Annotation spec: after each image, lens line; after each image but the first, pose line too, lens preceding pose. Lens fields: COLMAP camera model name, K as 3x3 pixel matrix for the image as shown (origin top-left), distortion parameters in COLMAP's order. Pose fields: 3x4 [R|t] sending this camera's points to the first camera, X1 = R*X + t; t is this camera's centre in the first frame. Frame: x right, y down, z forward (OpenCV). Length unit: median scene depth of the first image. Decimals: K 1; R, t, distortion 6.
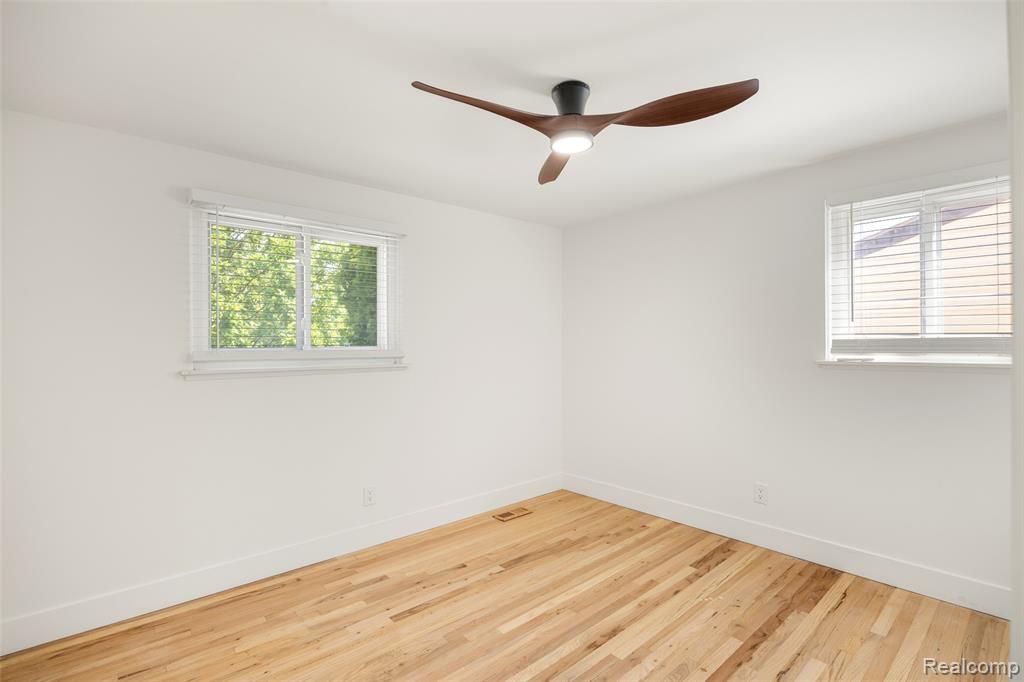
lens RADIAL K [[500.9, 0, 512.0], [0, 500.9, 341.0], [0, 0, 1]] dist [-0.031255, -0.000456]
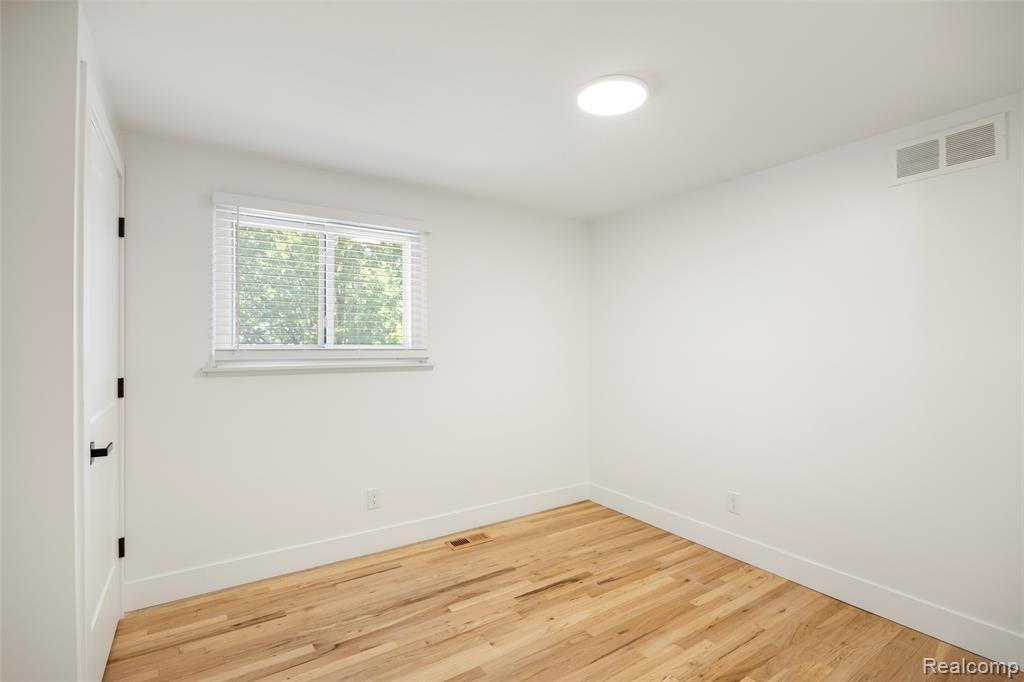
lens RADIAL K [[480.6, 0, 512.0], [0, 480.6, 341.0], [0, 0, 1]] dist [-0.009510, -0.000605]
pose [[0.986021, 0.006321, -0.166499, 0.116211], [-0.006090, 0.999980, 0.001899, -0.000472], [0.166508, -0.000858, 0.986040, 0.109080]]
